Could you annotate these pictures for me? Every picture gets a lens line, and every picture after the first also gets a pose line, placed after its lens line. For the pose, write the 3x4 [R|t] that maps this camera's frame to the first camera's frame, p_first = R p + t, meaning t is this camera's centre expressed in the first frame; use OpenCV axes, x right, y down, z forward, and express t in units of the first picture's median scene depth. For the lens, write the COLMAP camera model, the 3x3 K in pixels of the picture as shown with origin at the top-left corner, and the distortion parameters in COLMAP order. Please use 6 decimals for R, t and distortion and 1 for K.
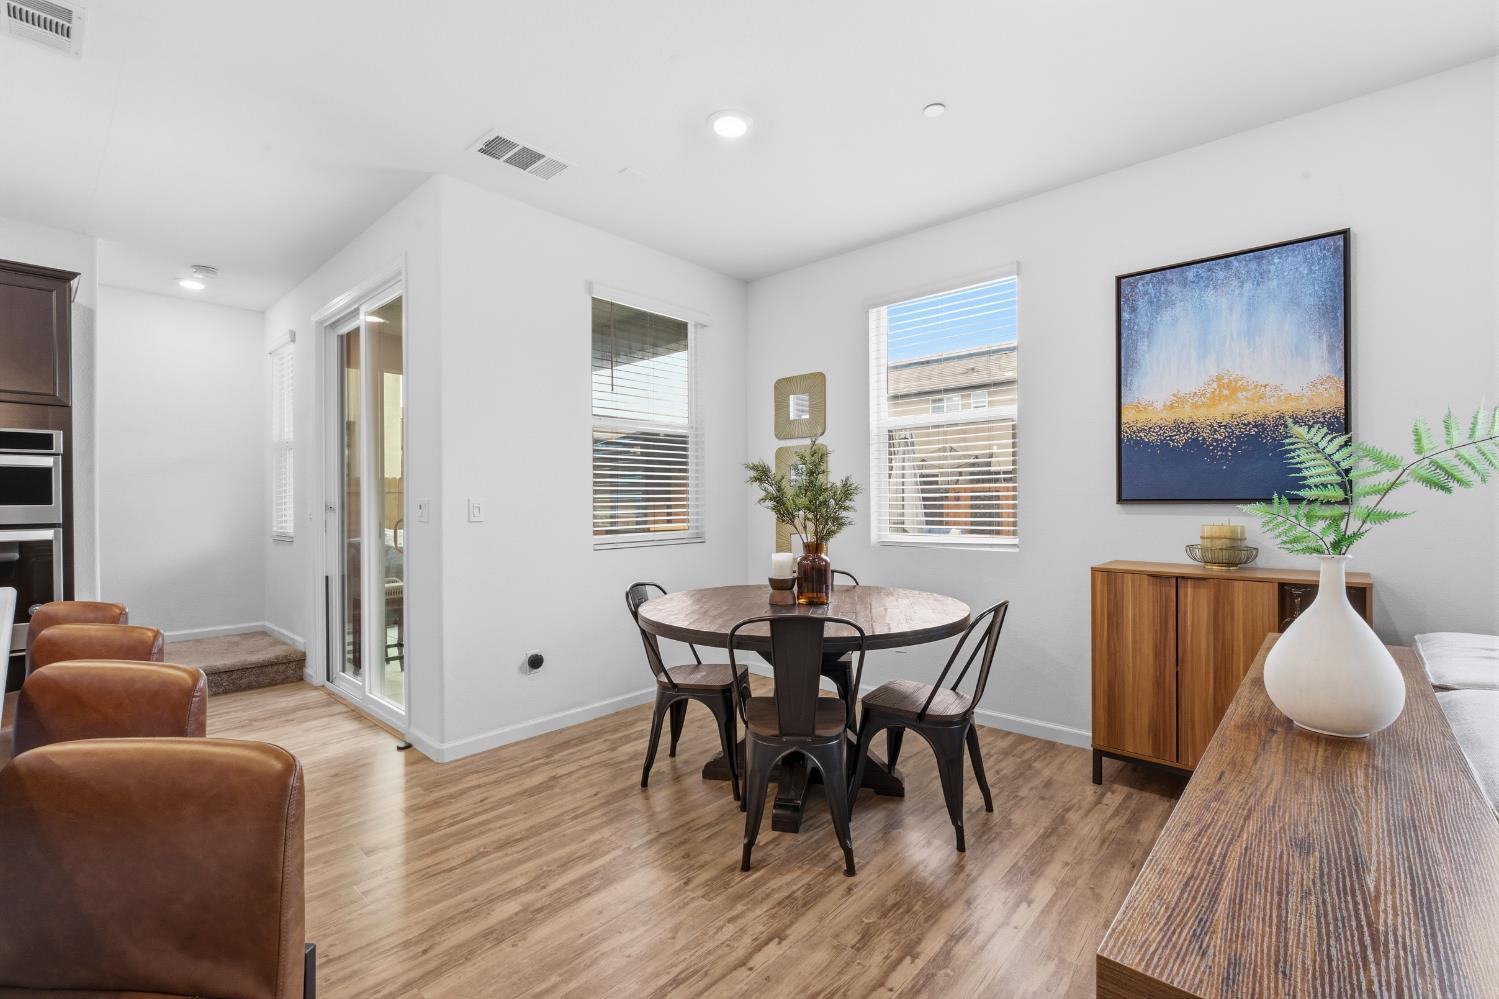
lens RADIAL K [[651.3, 0, 748.1], [0, 651.3, 501.8], [0, 0, 1]] dist [-0.004946, 0.000123]
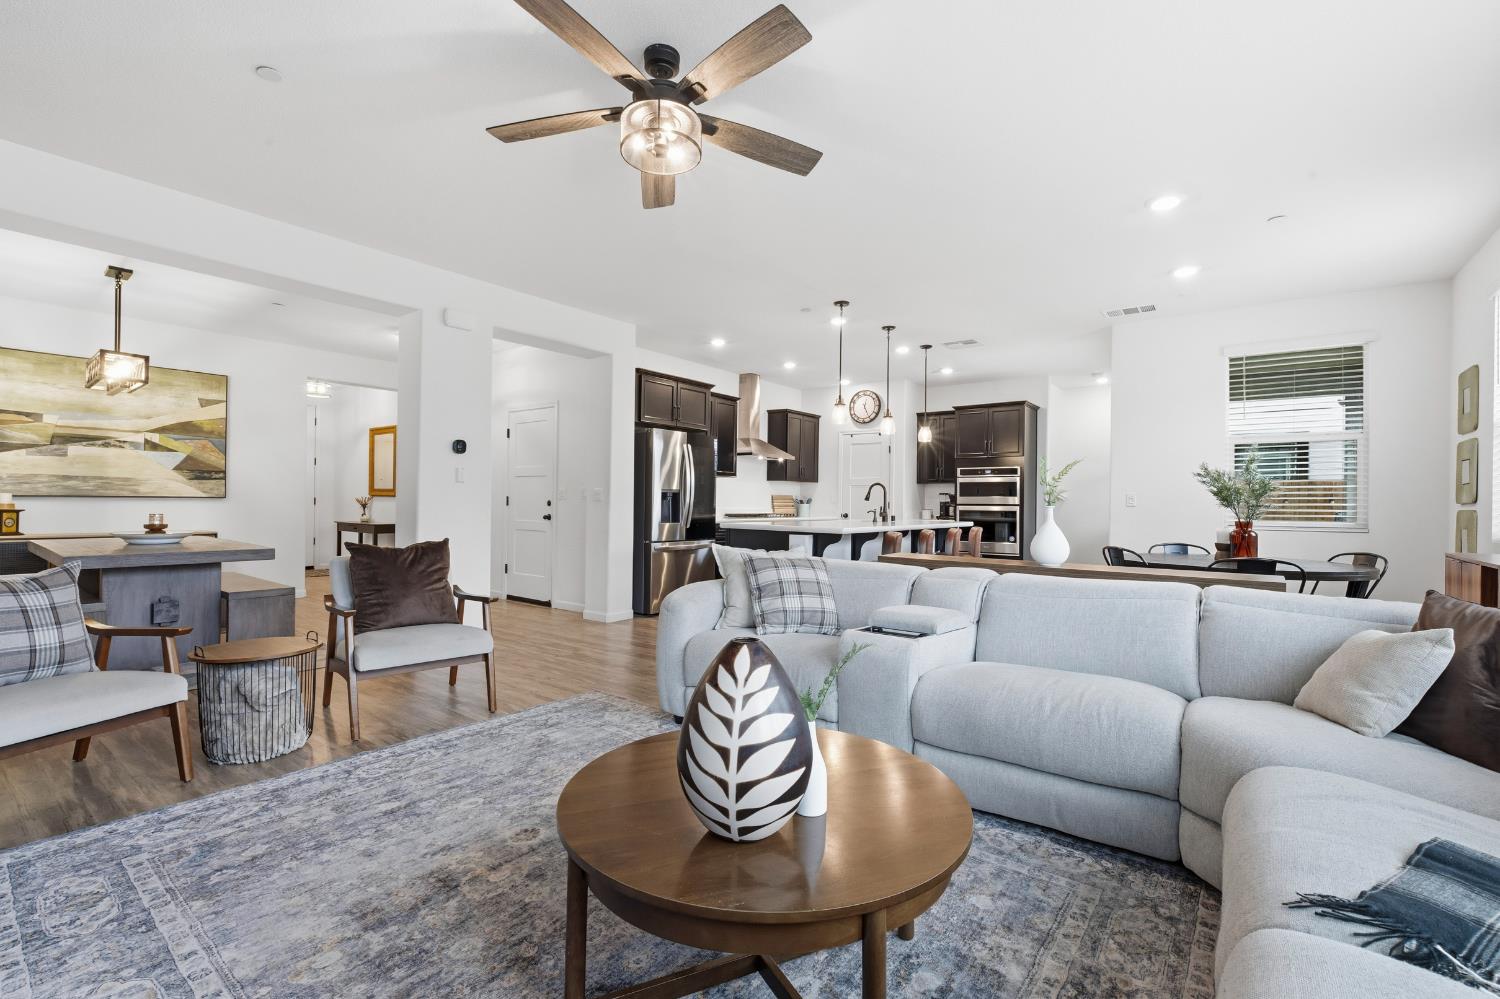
lens RADIAL K [[651.7, 0, 754.4], [0, 651.7, 498.6], [0, 0, 1]] dist [-0.004946, 0.000123]
pose [[0.087469, 0.002945, -0.996163, 1.433287], [-0.014020, 0.999900, 0.001725, 0.023865], [0.996069, 0.013815, 0.087501, -0.234157]]
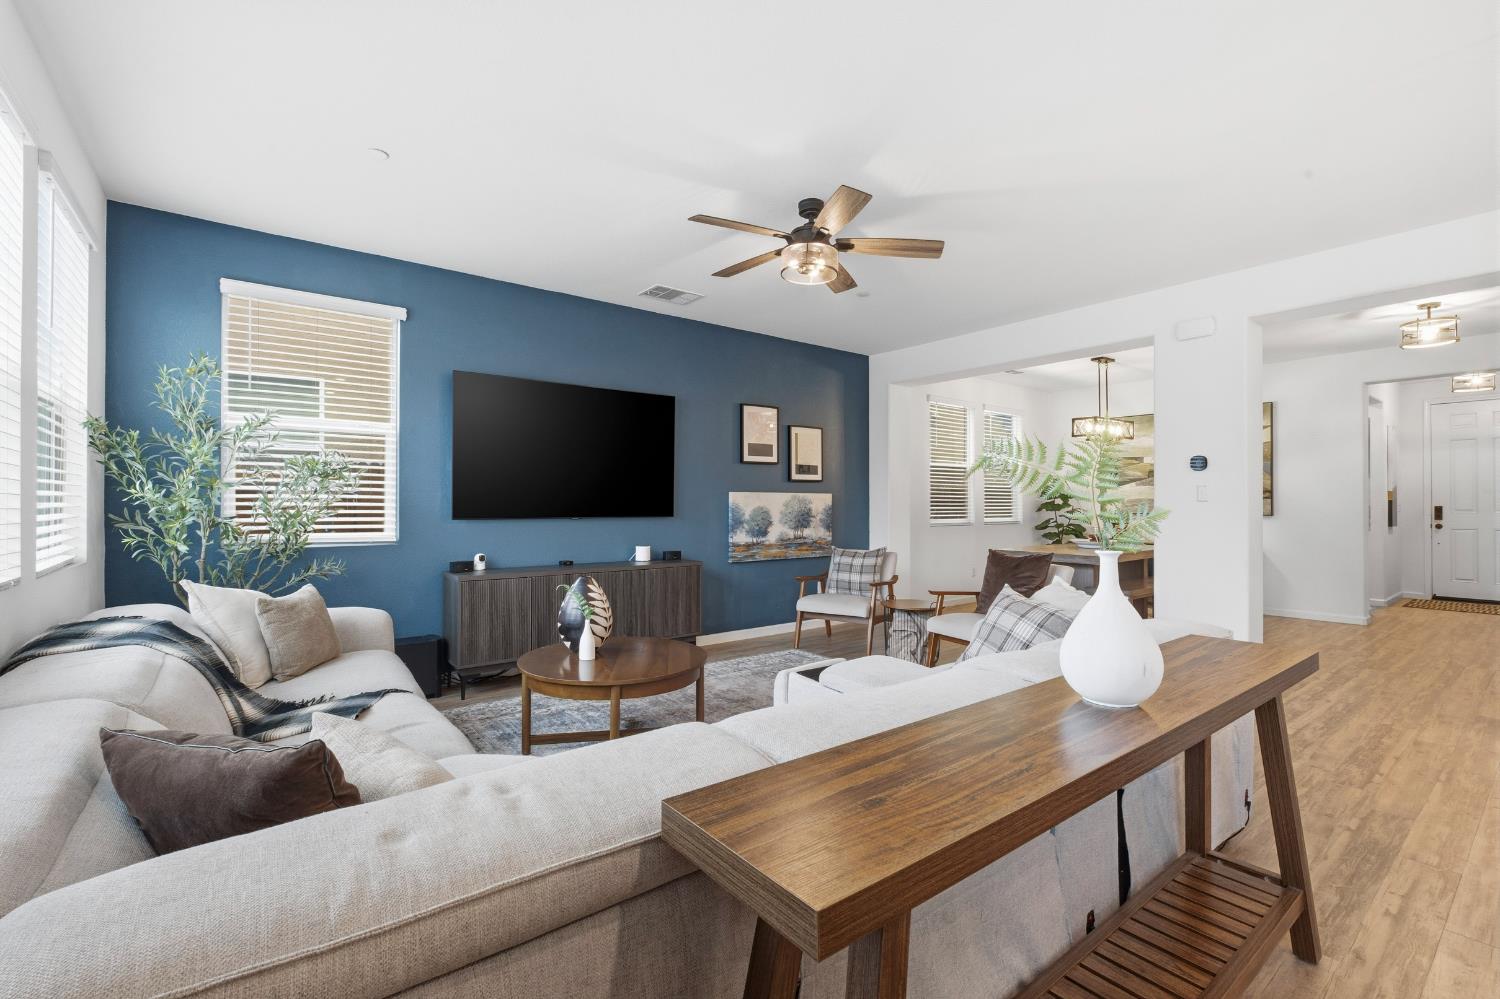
lens RADIAL K [[651.7, 0, 755.5], [0, 651.7, 499.4], [0, 0, 1]] dist [-0.004946, 0.000123]
pose [[-0.984487, 0.006506, 0.175337, 0.493729], [0.005353, 0.999961, -0.007046, -0.004234], [-0.175376, -0.005998, -0.984483, 0.871137]]
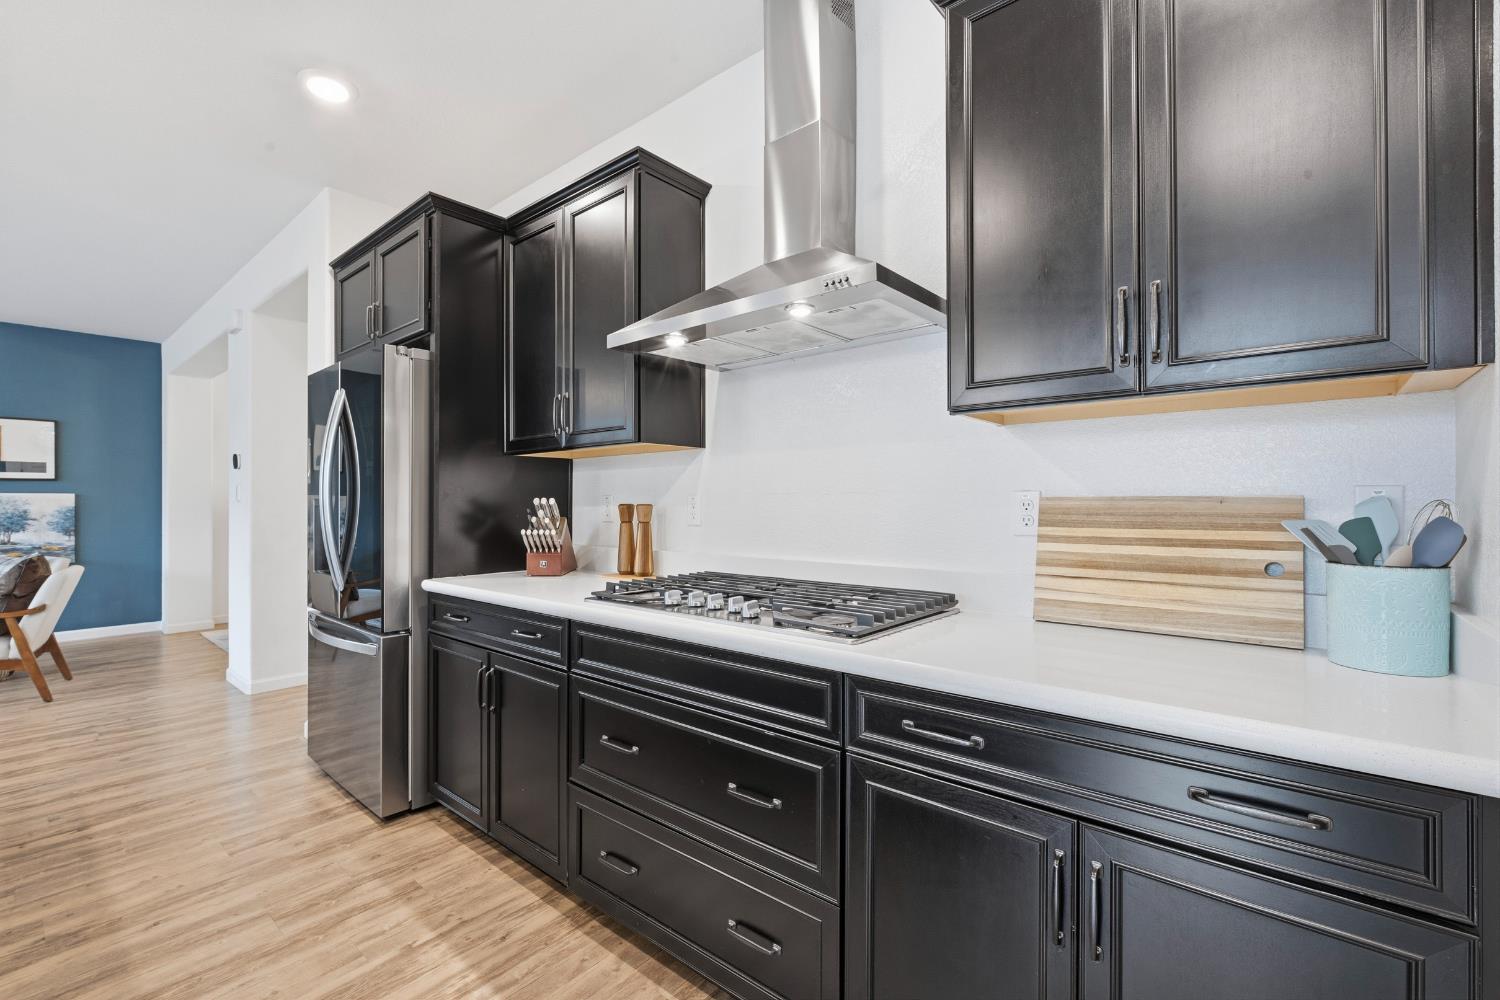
lens RADIAL K [[651.7, 0, 751.4], [0, 651.7, 503.8], [0, 0, 1]] dist [-0.004946, 0.000123]
pose [[-0.999591, 0.011775, -0.026071, -1.401028], [0.011688, 0.999926, 0.003469, 0.010586], [0.026110, 0.003163, -0.999654, 0.678848]]
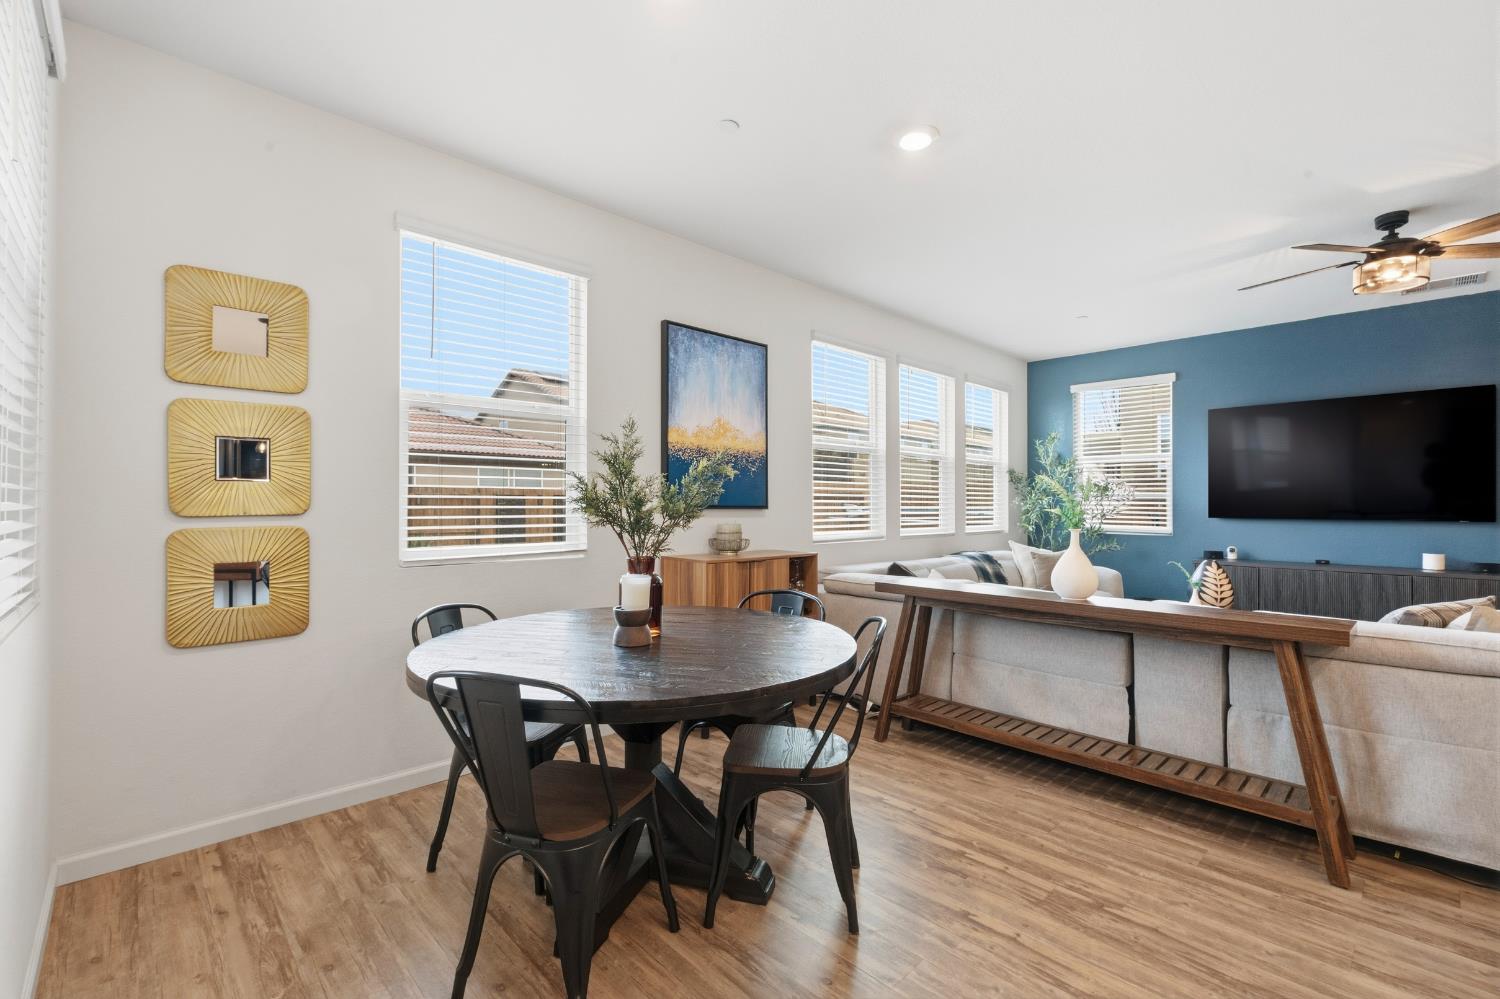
lens RADIAL K [[651.7, 0, 752.4], [0, 651.7, 499.9], [0, 0, 1]] dist [-0.004946, 0.000123]
pose [[0.072524, 0.015329, 0.997249, -0.652951], [-0.004399, 0.999877, -0.015049, 0.004197], [-0.997357, -0.003295, 0.072583, 0.792155]]
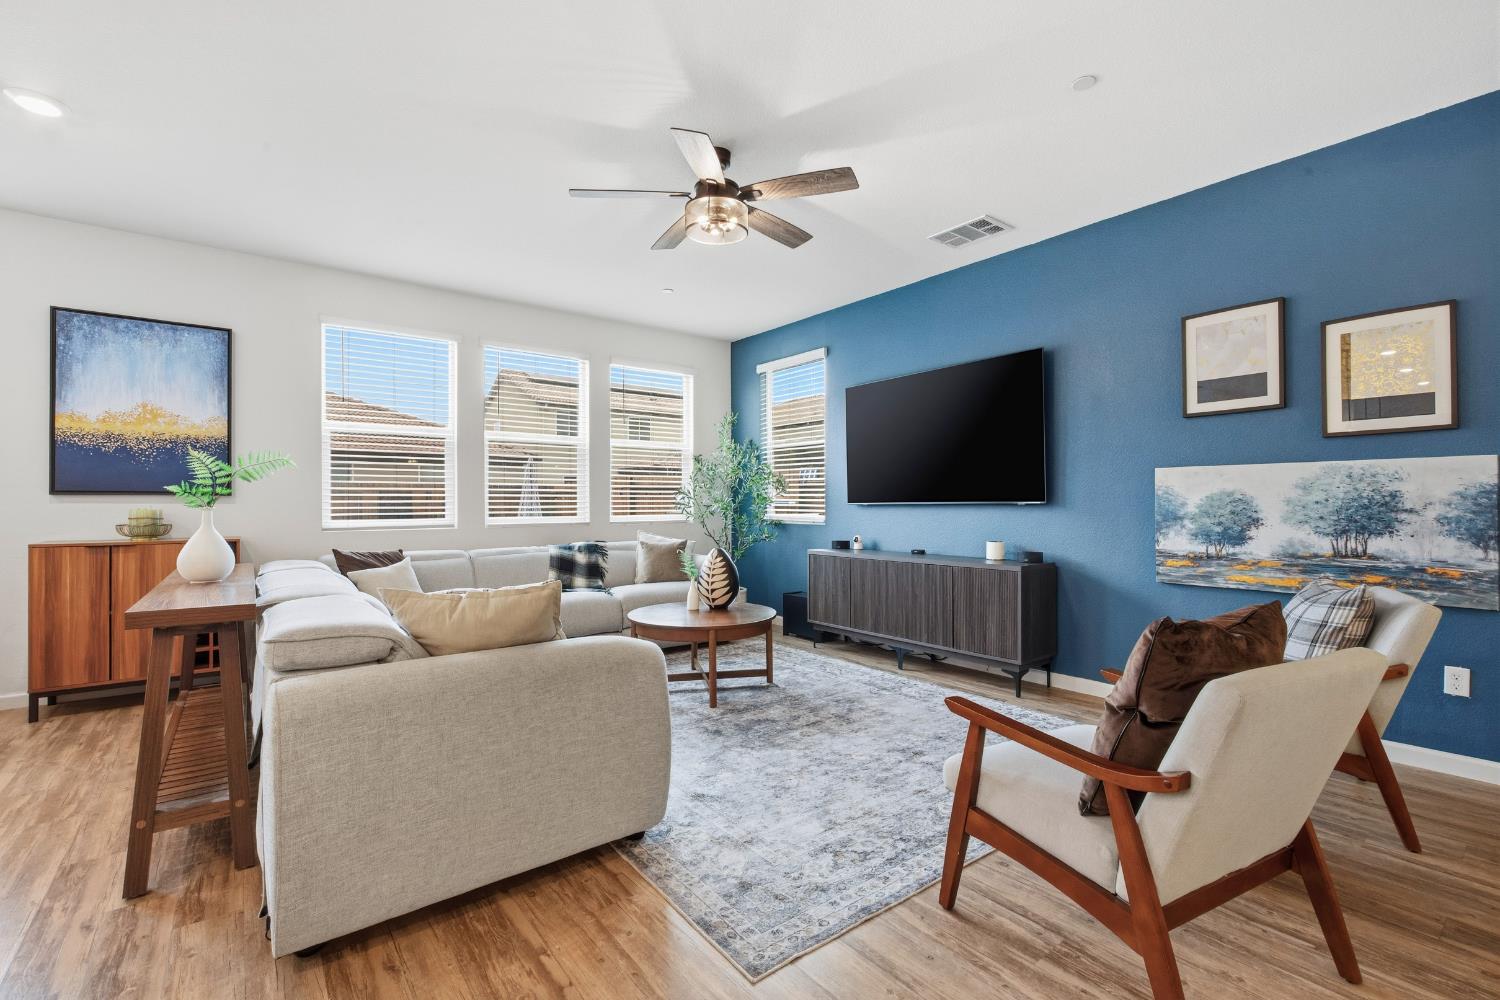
lens RADIAL K [[651.7, 0, 751.1], [0, 651.7, 502.0], [0, 0, 1]] dist [-0.004946, 0.000123]
pose [[0.171989, 0.009111, 0.985057, -0.415963], [0.001496, 0.999954, -0.009510, 0.033123], [-0.985098, 0.003110, 0.171968, -0.518438]]
